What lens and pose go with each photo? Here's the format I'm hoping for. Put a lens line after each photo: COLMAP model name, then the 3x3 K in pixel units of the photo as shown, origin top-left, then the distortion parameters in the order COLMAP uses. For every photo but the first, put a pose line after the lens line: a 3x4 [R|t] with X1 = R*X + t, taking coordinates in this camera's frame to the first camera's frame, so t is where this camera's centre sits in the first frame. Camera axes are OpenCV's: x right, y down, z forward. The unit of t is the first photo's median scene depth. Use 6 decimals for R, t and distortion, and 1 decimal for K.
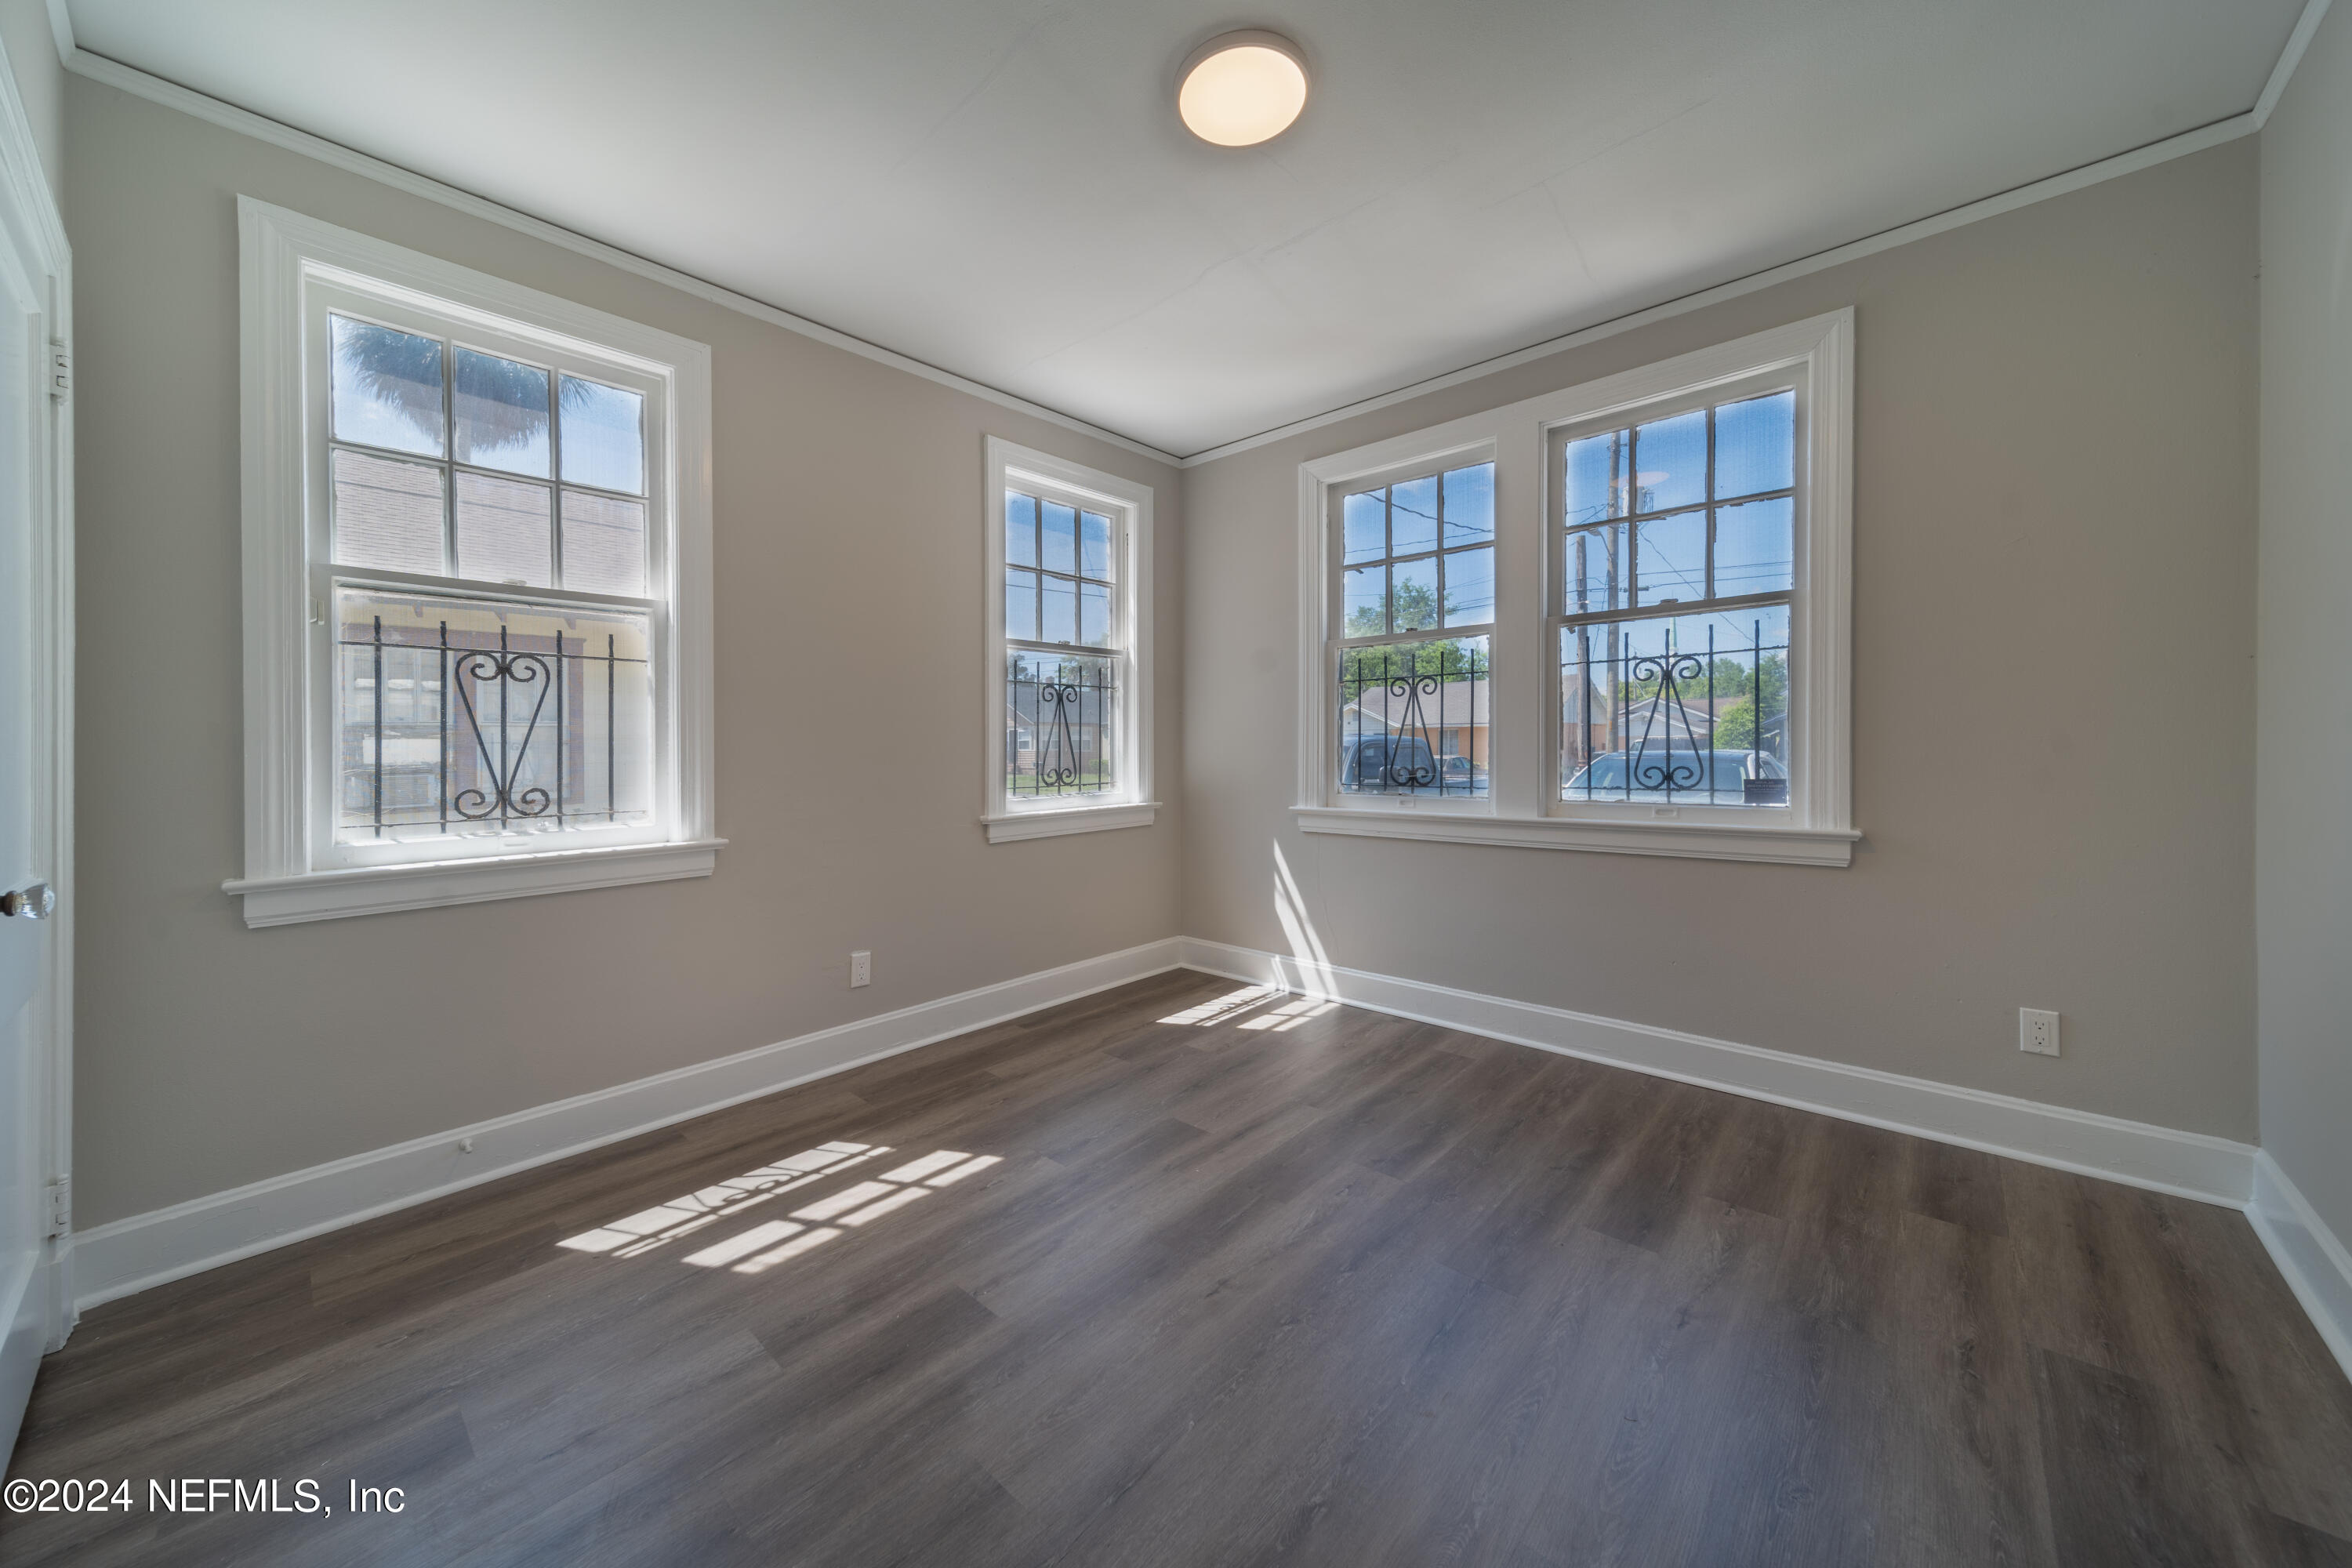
lens RADIAL K [[813.9, 0, 1180.0], [0, 813.9, 772.7], [0, 0, 1]] dist [0.011140, -0.000739]
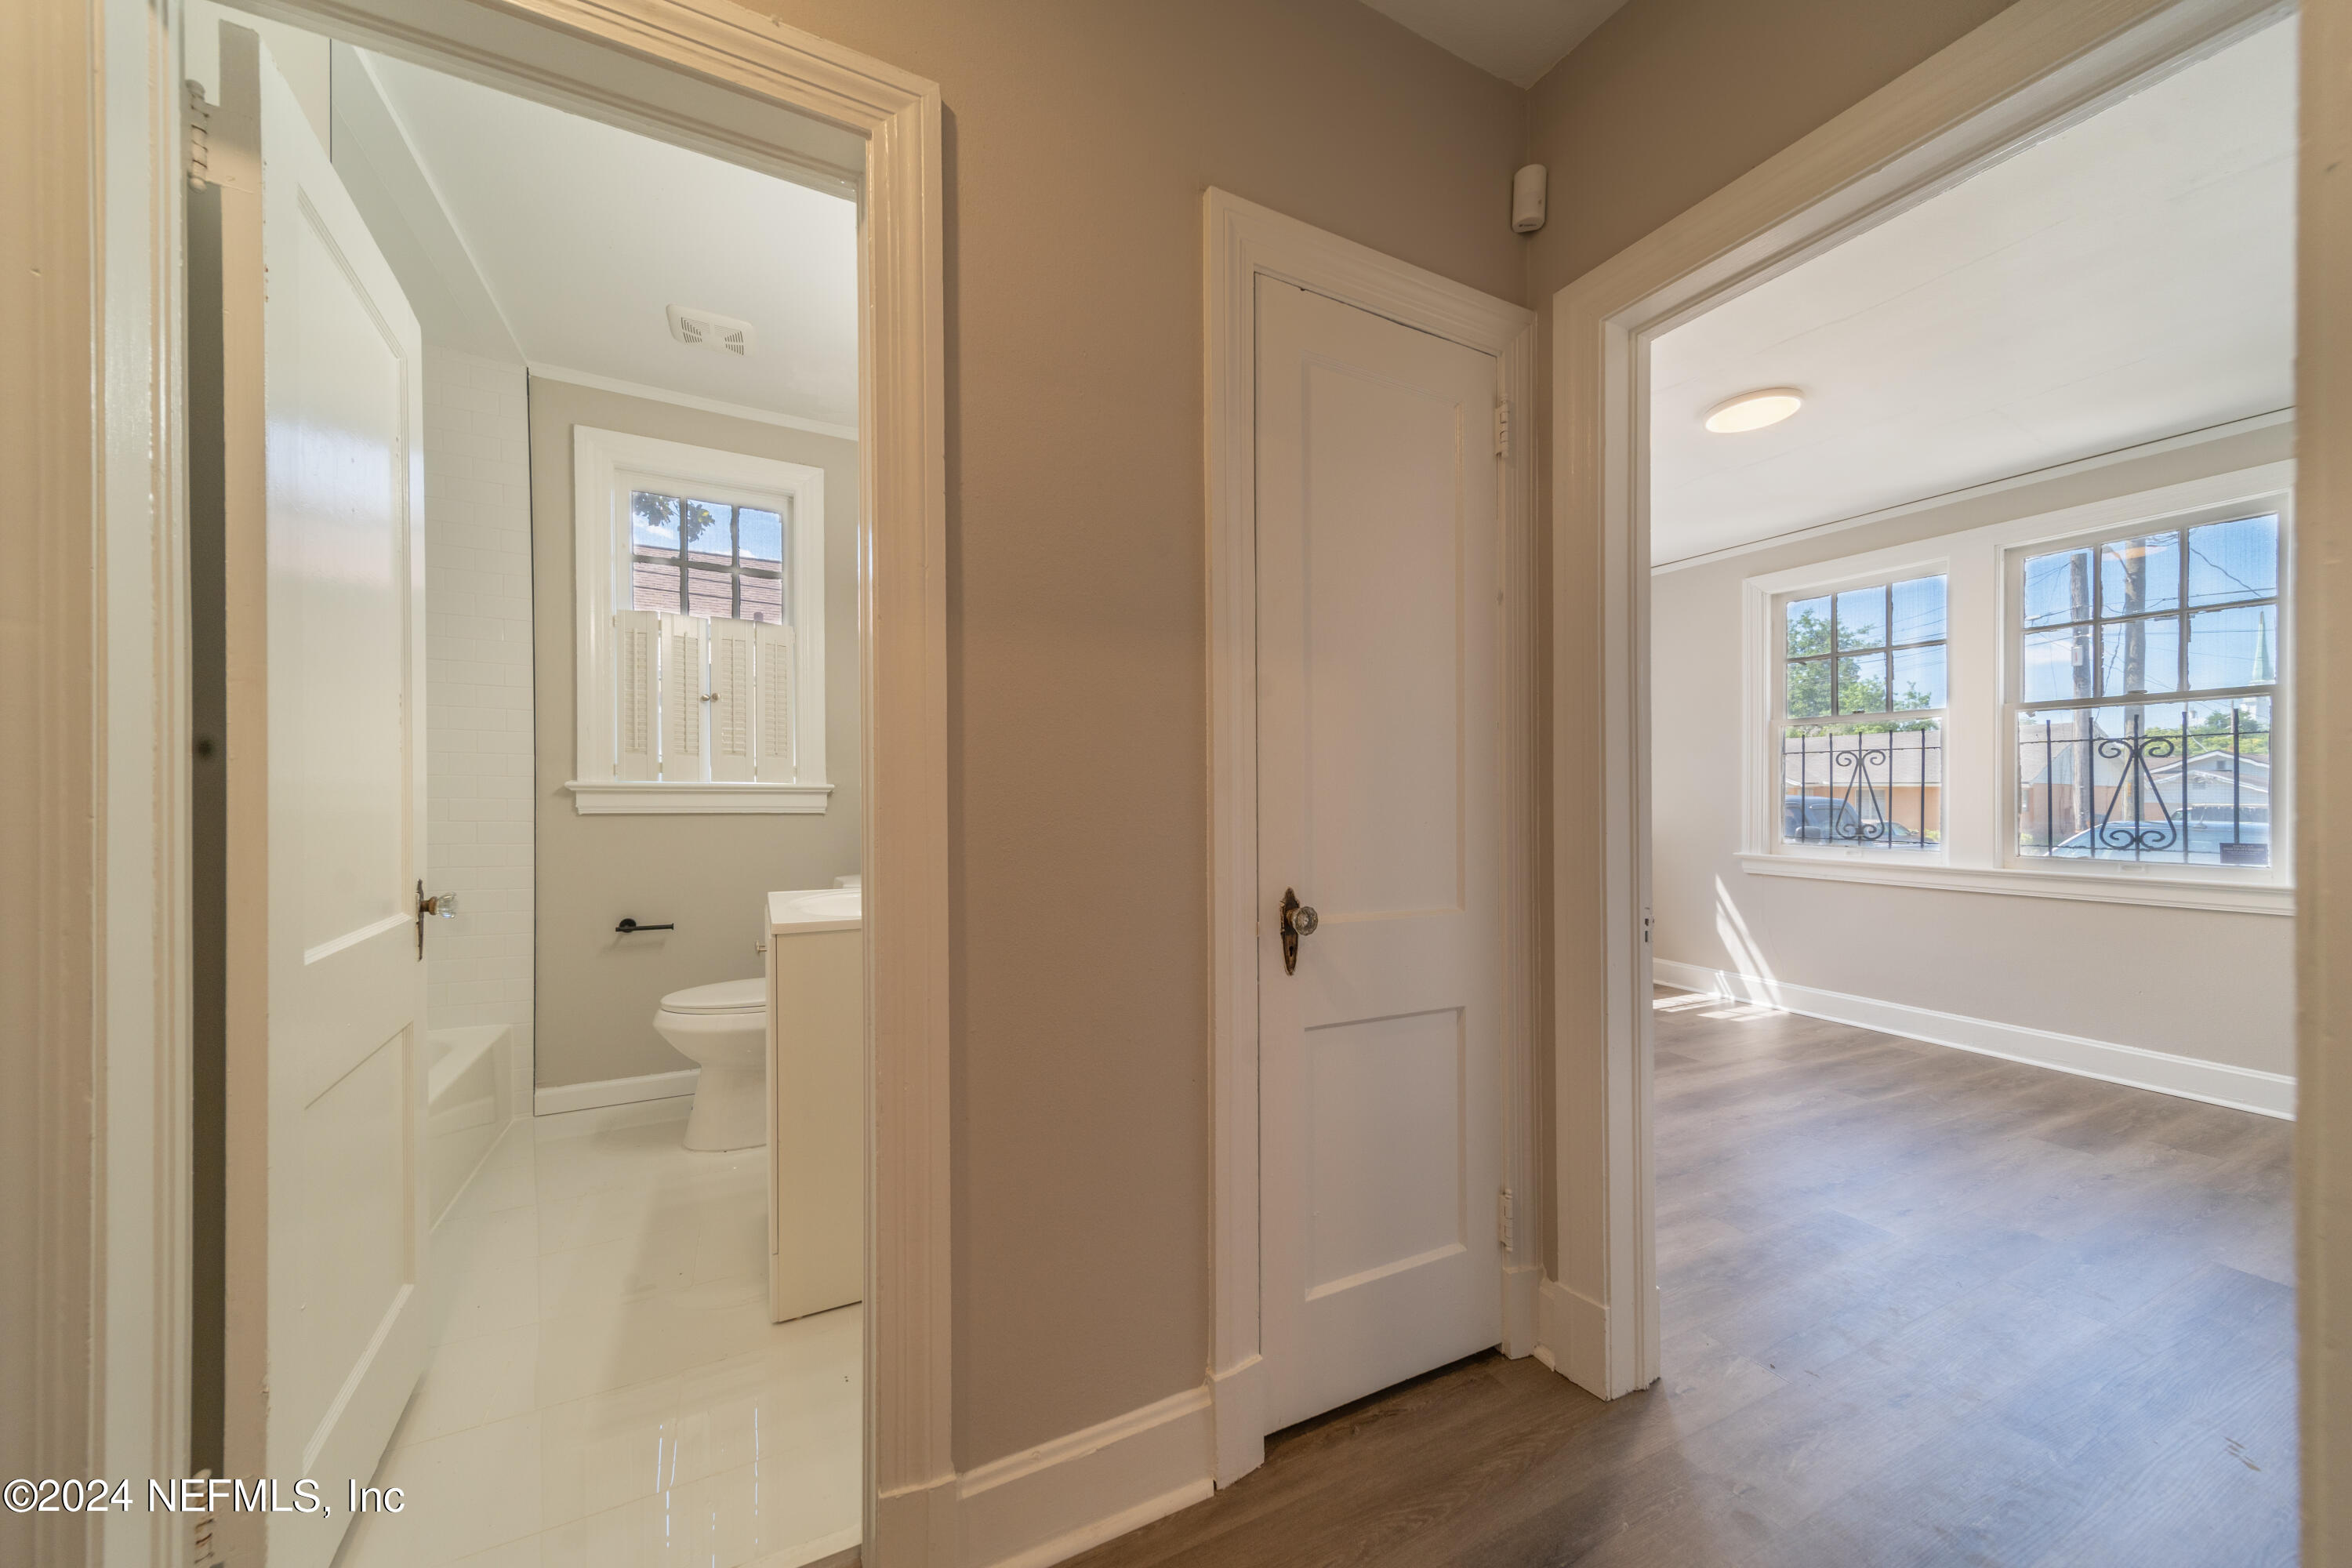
lens RADIAL K [[813.9, 0, 1167.3], [0, 813.9, 786.1], [0, 0, 1]] dist [0.011140, -0.000739]
pose [[0.924975, 0.014226, -0.379761, -0.258572], [-0.029337, 0.998990, -0.034035, 0.010671], [0.378893, 0.042622, 0.924459, -0.659333]]
